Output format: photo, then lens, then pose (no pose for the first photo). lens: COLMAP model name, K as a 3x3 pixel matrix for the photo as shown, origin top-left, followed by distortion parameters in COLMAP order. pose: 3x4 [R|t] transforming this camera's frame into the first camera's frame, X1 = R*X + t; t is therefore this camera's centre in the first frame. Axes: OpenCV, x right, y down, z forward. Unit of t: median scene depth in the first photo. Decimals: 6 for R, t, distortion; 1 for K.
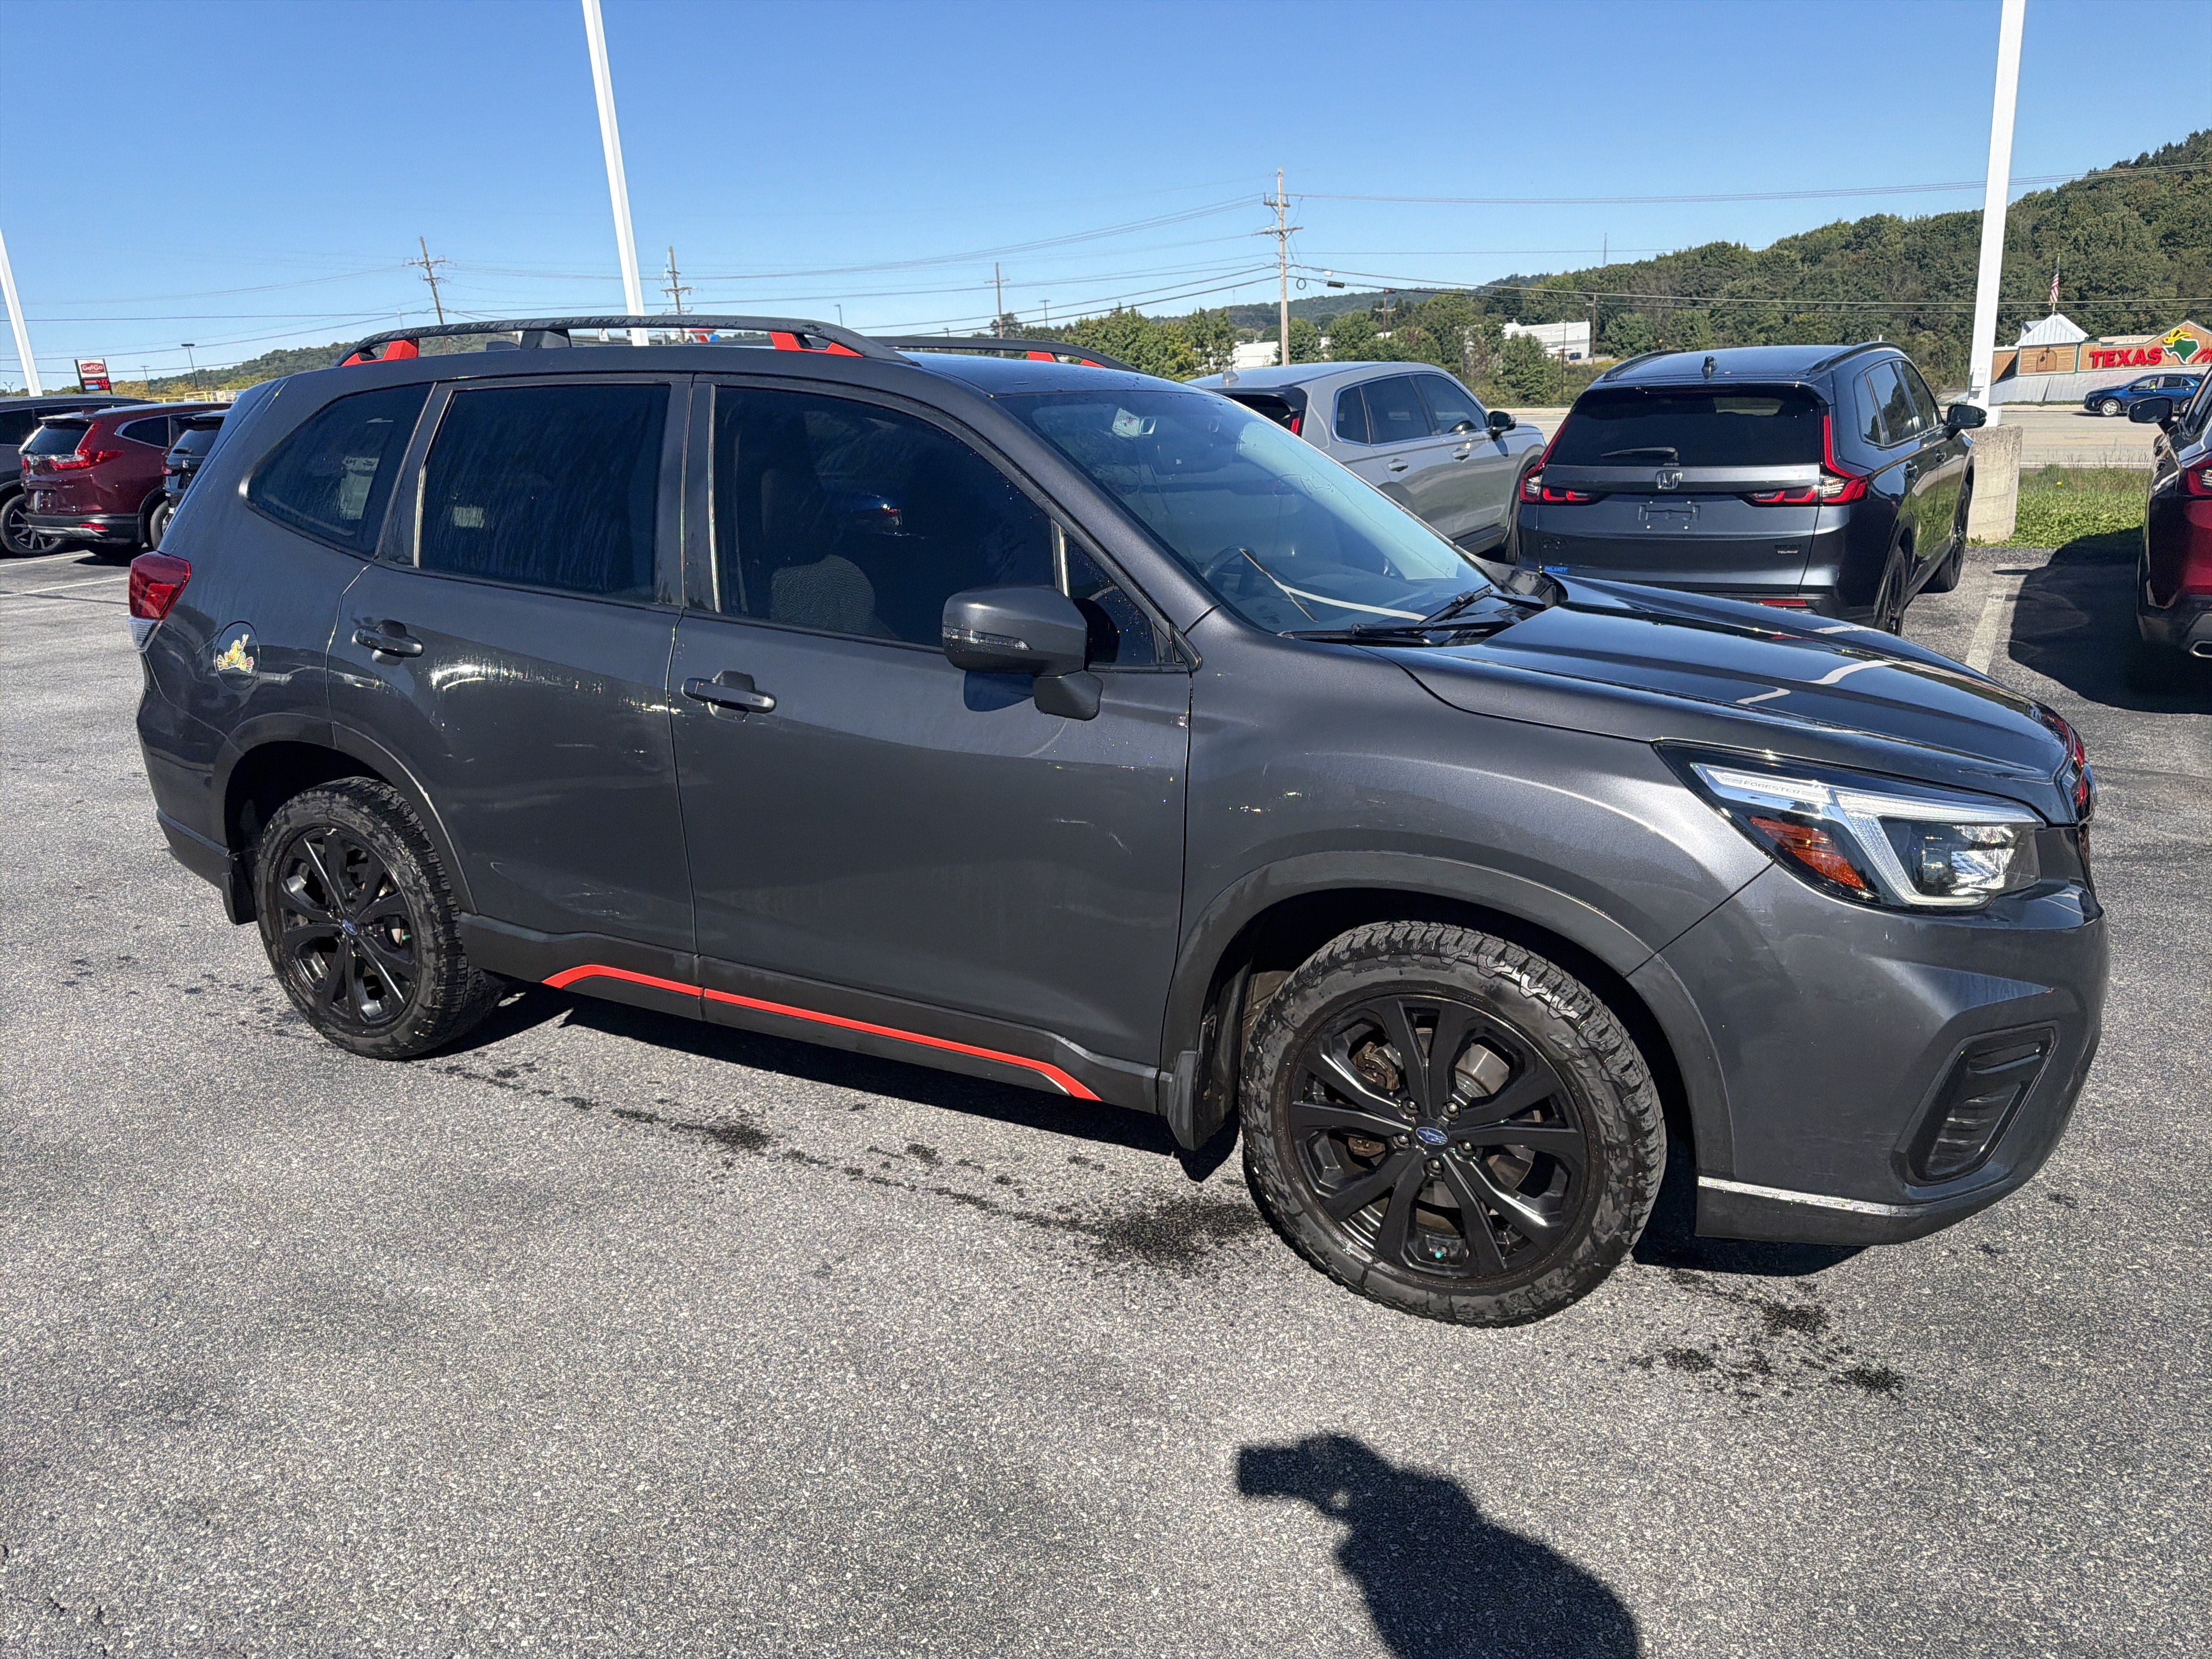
lens RADIAL K [[1603.4, 0, 1094.3], [0, 1603.4, 844.0], [0, 0, 1]] dist [0.031077, -0.032902]
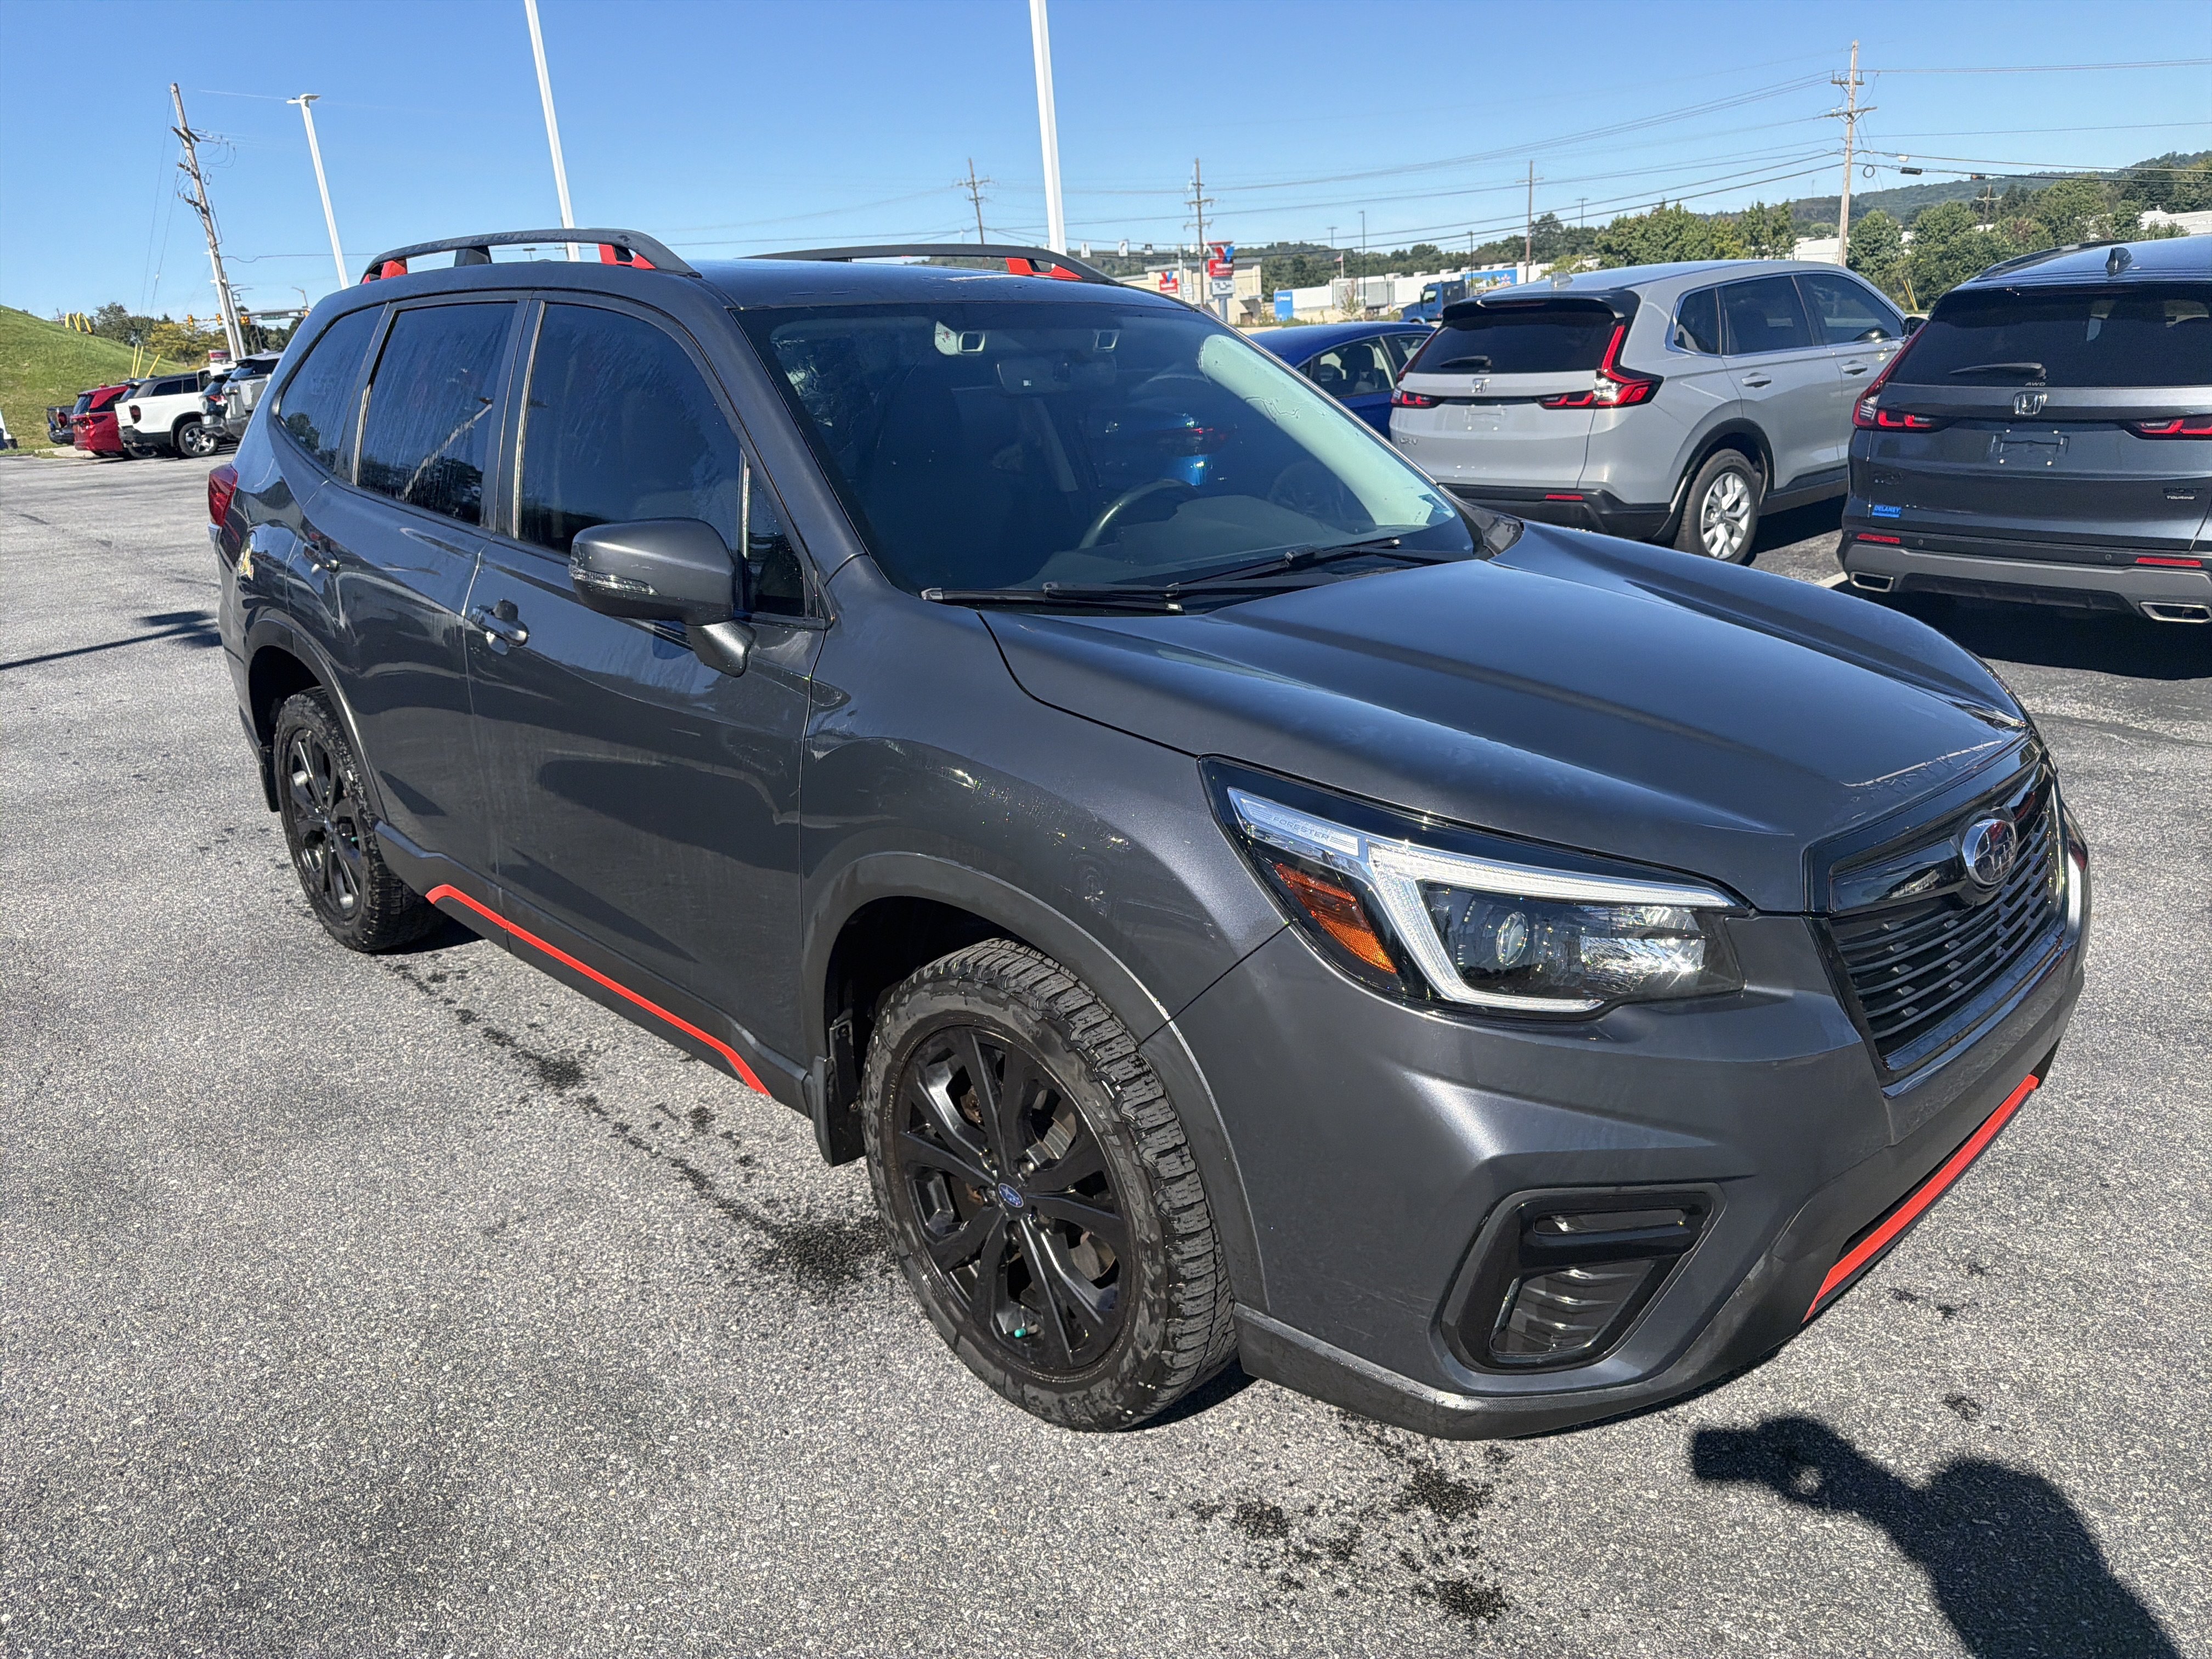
lens RADIAL K [[1603.4, 0, 1081.1], [0, 1603.4, 838.2], [0, 0, 1]] dist [0.031077, -0.032902]
pose [[0.947492, 0.090977, -0.306566, 0.397261], [-0.076293, 0.995304, 0.059573, -0.047881], [0.310546, -0.033056, 0.949983, 0.173791]]
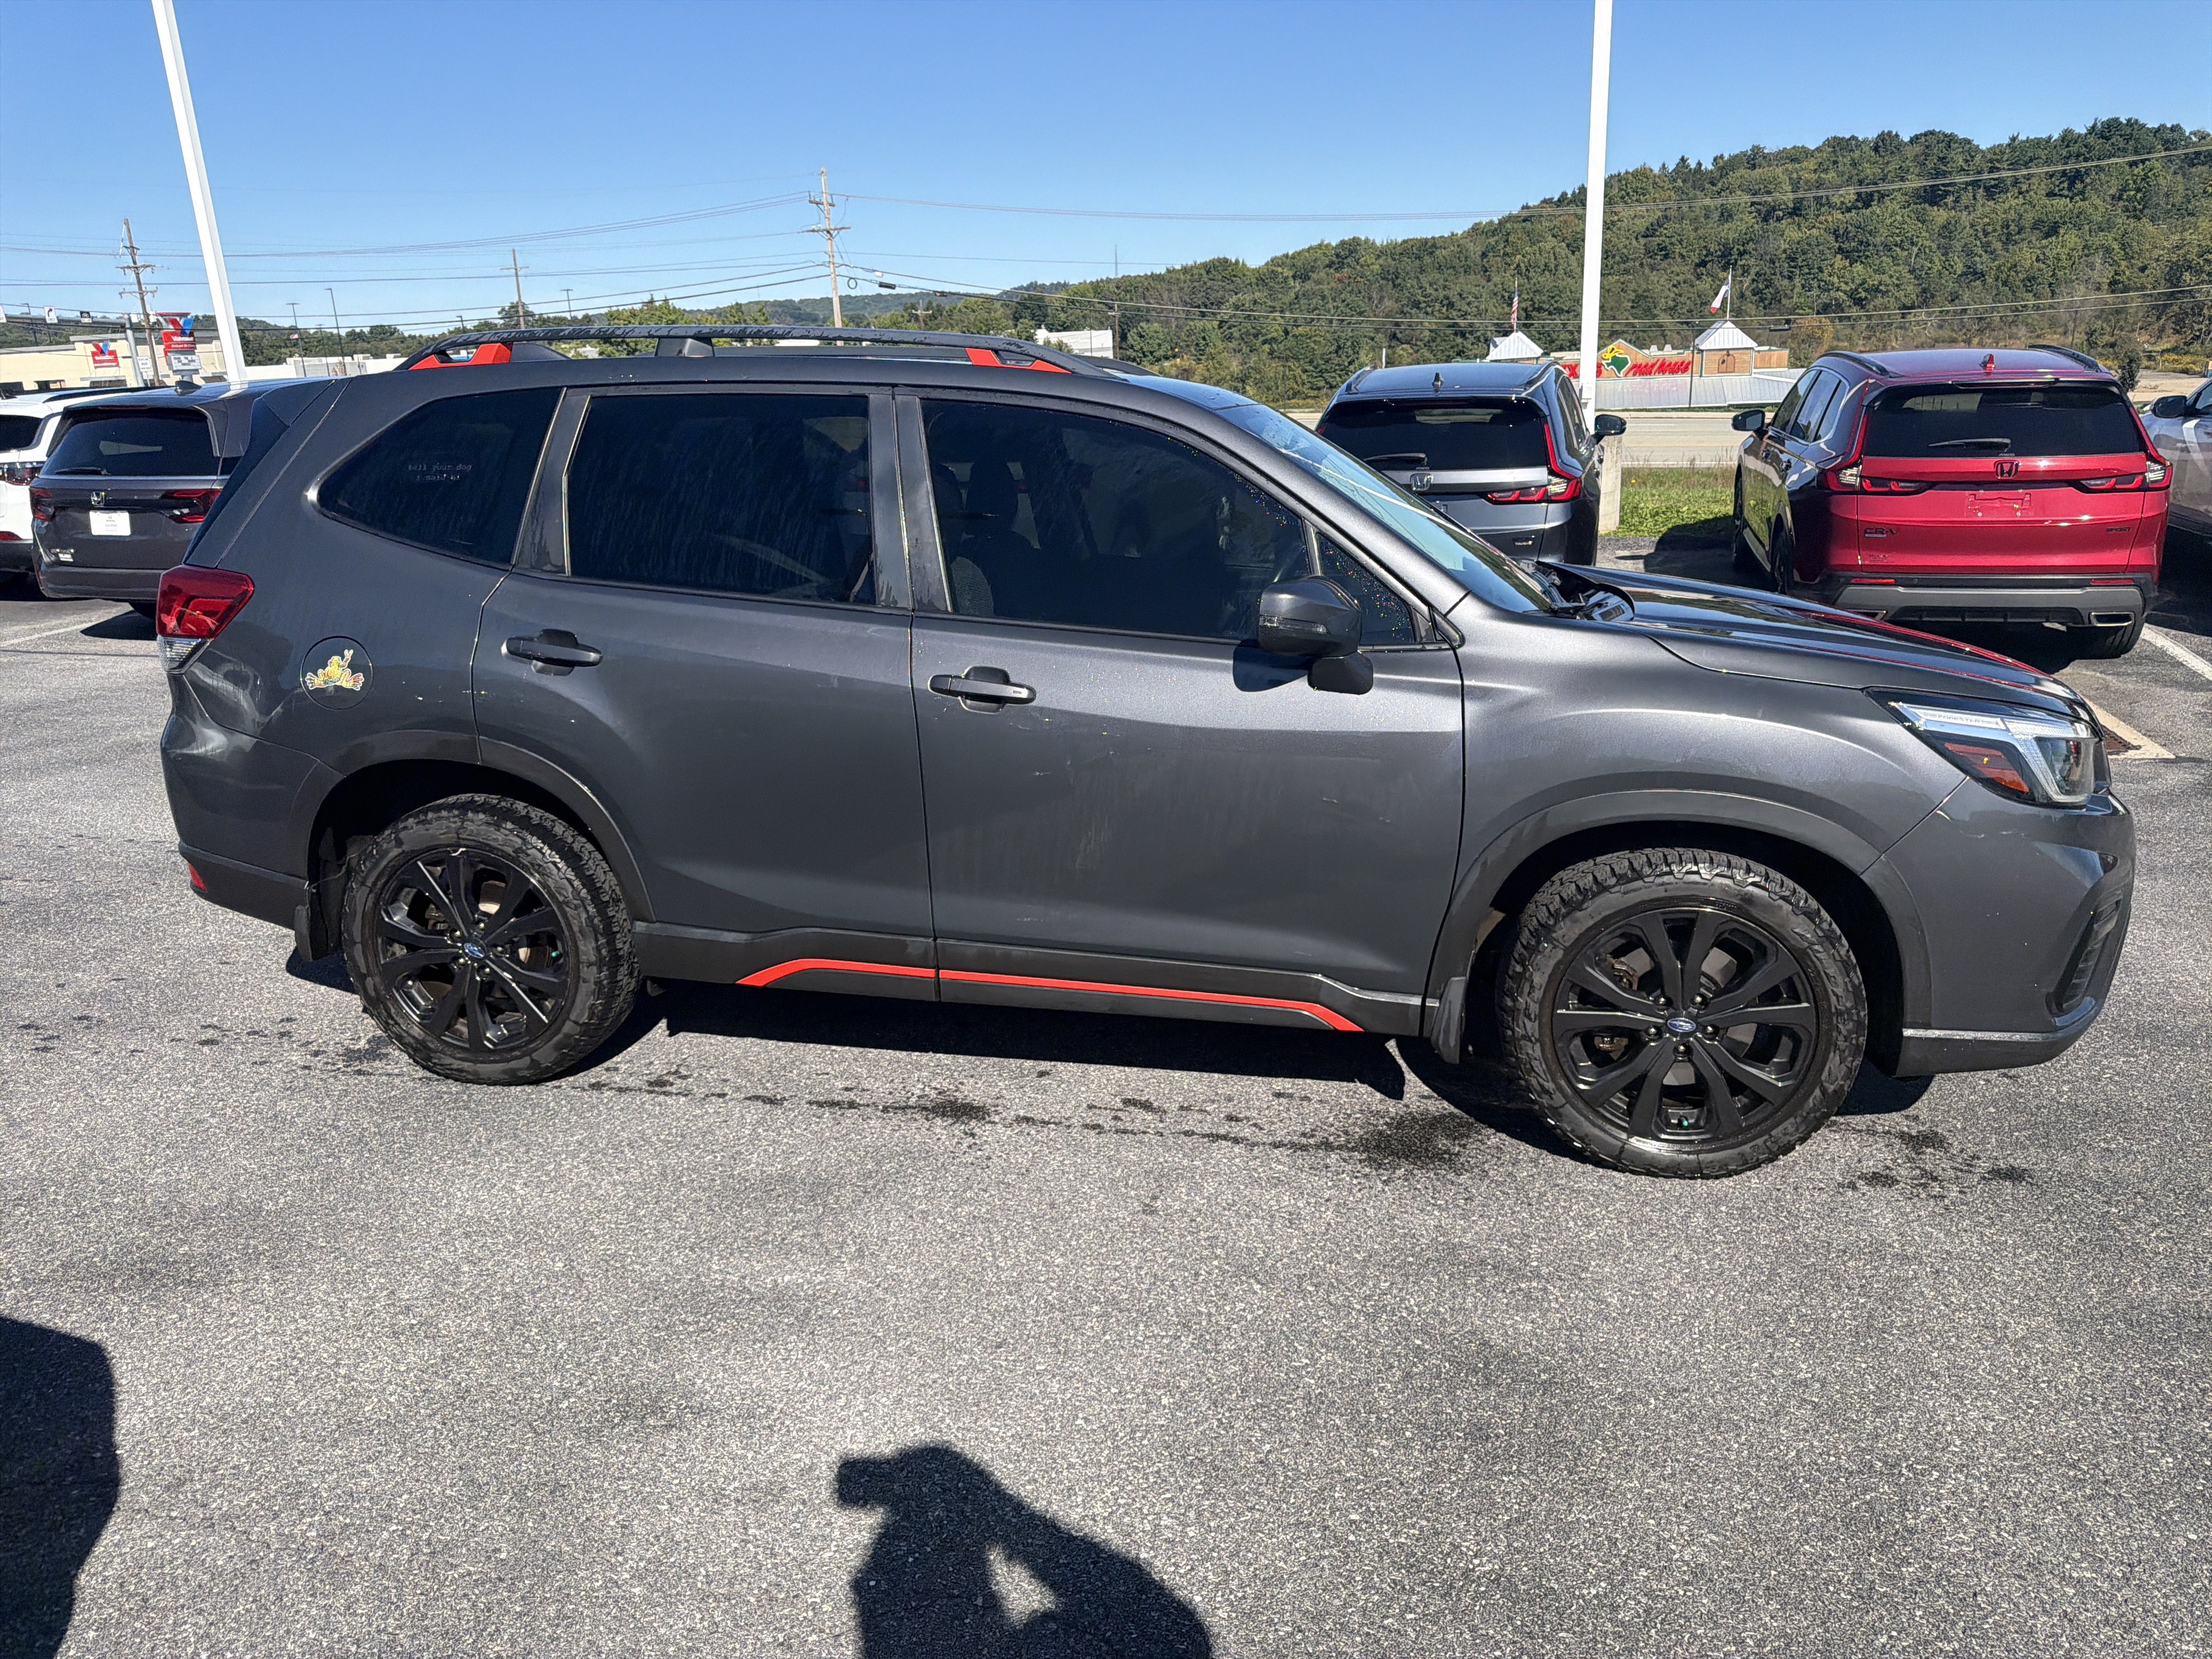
lens RADIAL K [[1603.4, 0, 1103.6], [0, 1603.4, 829.9], [0, 0, 1]] dist [0.031077, -0.032902]
pose [[0.957190, -0.064527, 0.282176, -0.437637], [0.066590, 0.997778, 0.002286, 0.003307], [-0.281697, 0.016602, 0.959360, -0.034950]]
